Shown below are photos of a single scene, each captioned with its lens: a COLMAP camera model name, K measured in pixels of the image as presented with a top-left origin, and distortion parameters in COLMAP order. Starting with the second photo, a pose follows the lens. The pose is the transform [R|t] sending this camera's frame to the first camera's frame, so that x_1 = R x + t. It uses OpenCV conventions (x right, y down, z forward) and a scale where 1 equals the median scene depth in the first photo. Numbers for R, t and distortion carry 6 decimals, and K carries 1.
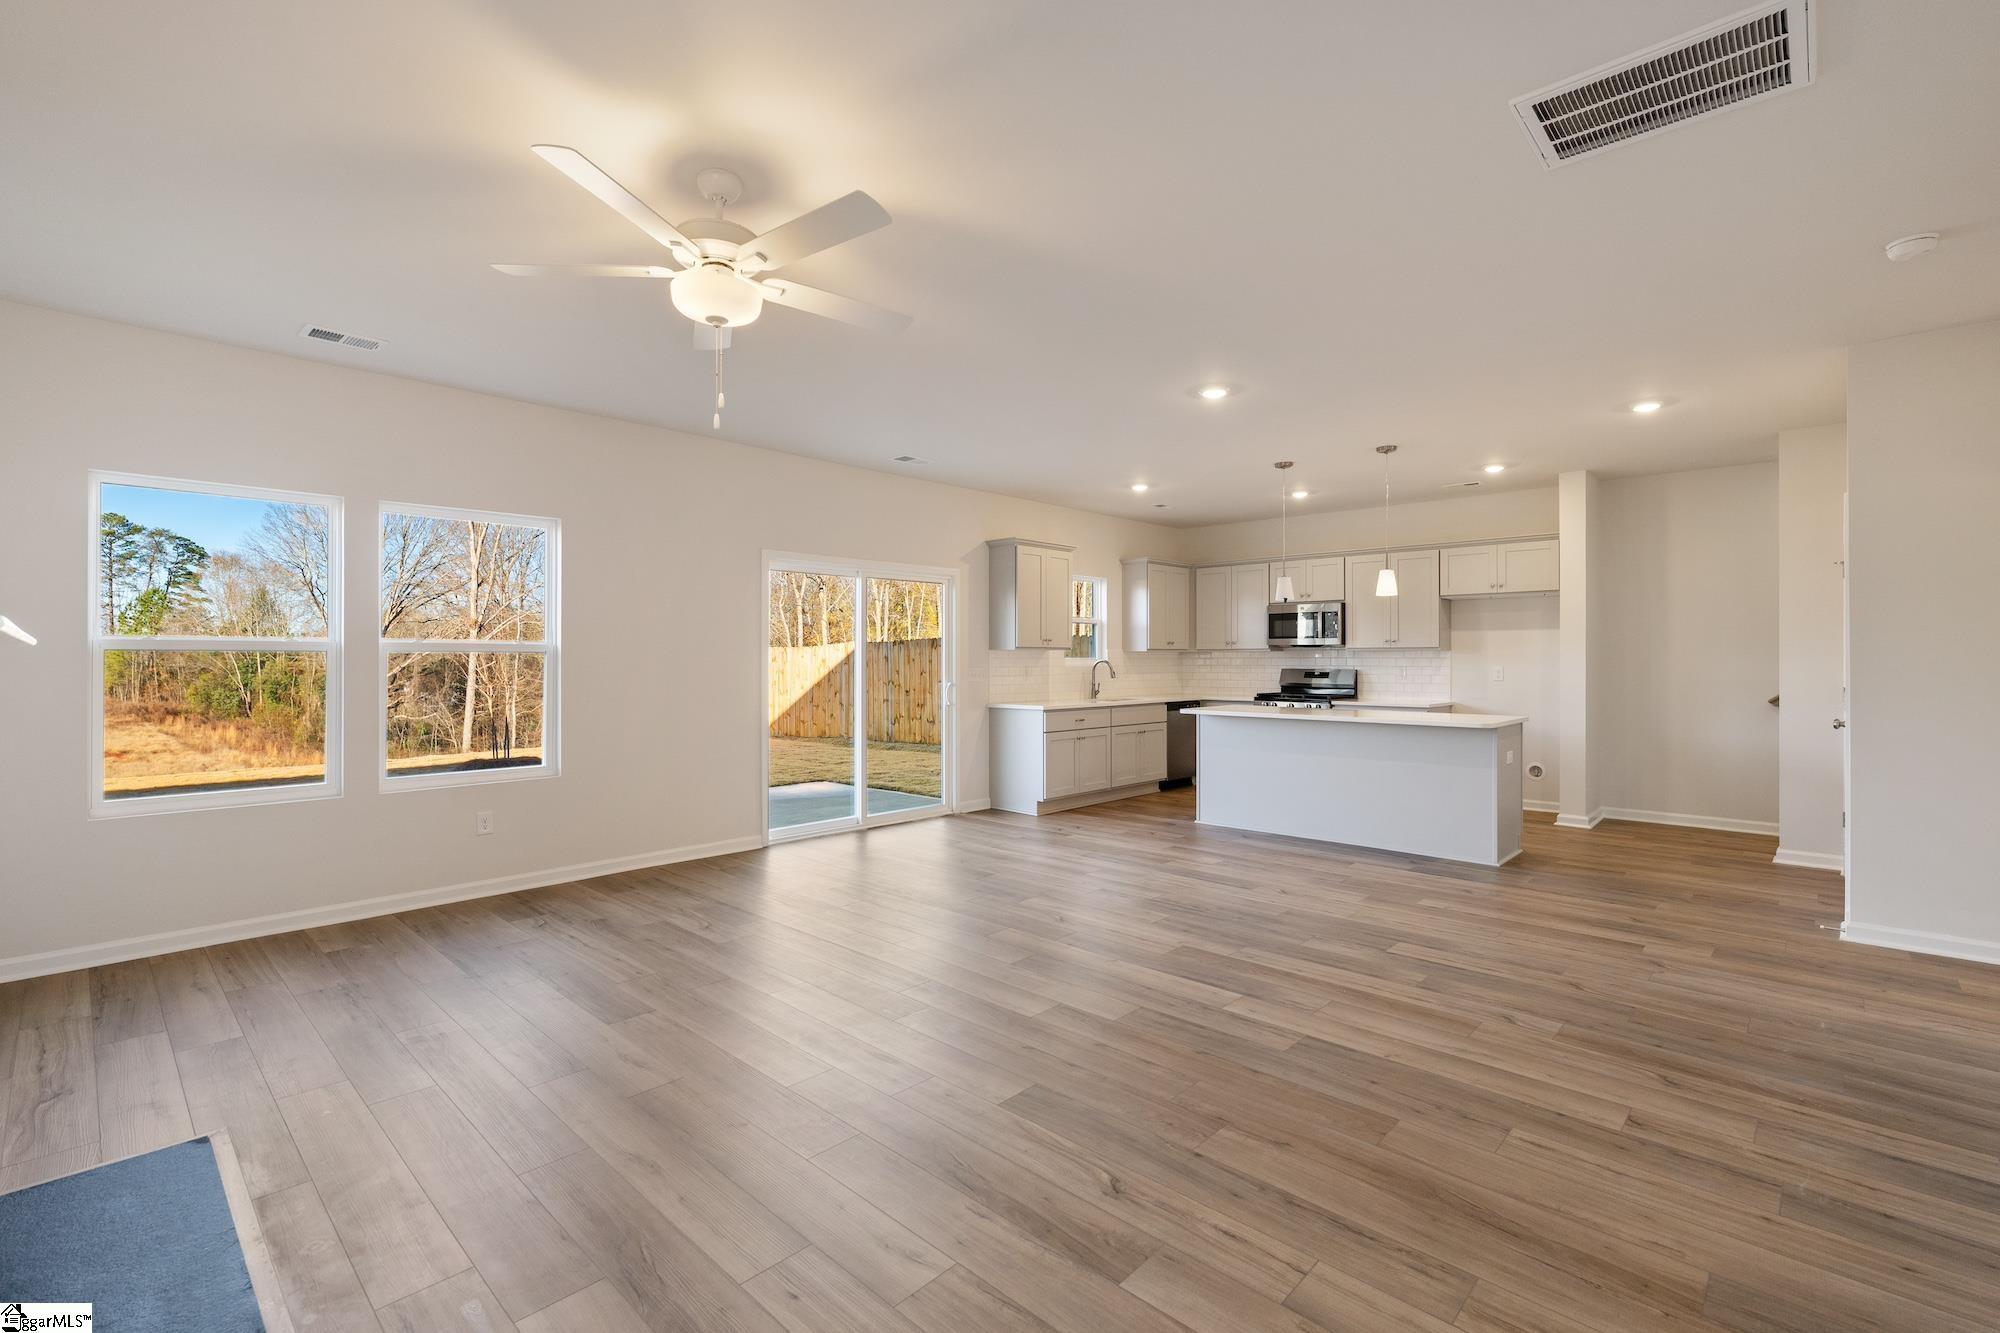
lens RADIAL K [[881.7, 0, 998.2], [0, 881.7, 659.1], [0, 0, 1]] dist [-0.000465, -0.000030]
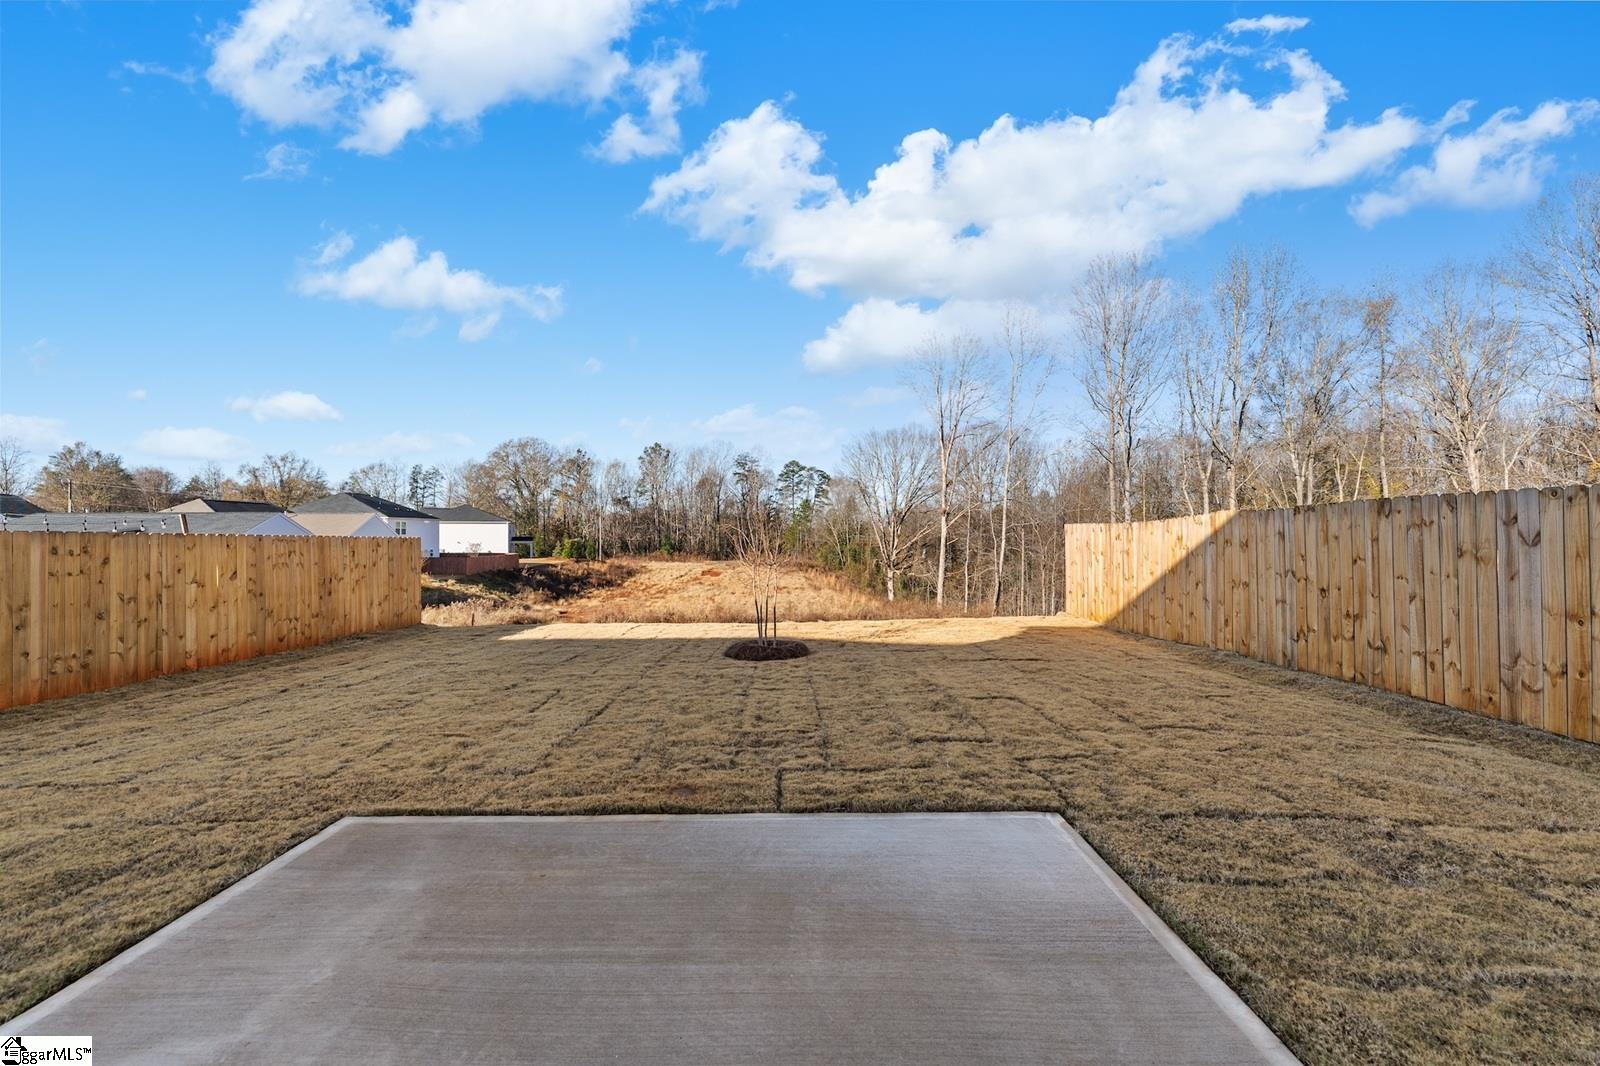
lens RADIAL K [[642.8, 0, 794.2], [0, 642.8, 532.8], [0, 0, 1]] dist [0.004590, 0.000180]
pose [[0.692355, -0.006581, -0.721527, -0.008640], [0.002520, 0.999974, -0.006703, -0.000017], [0.721553, 0.002822, 0.692354, 0.105792]]
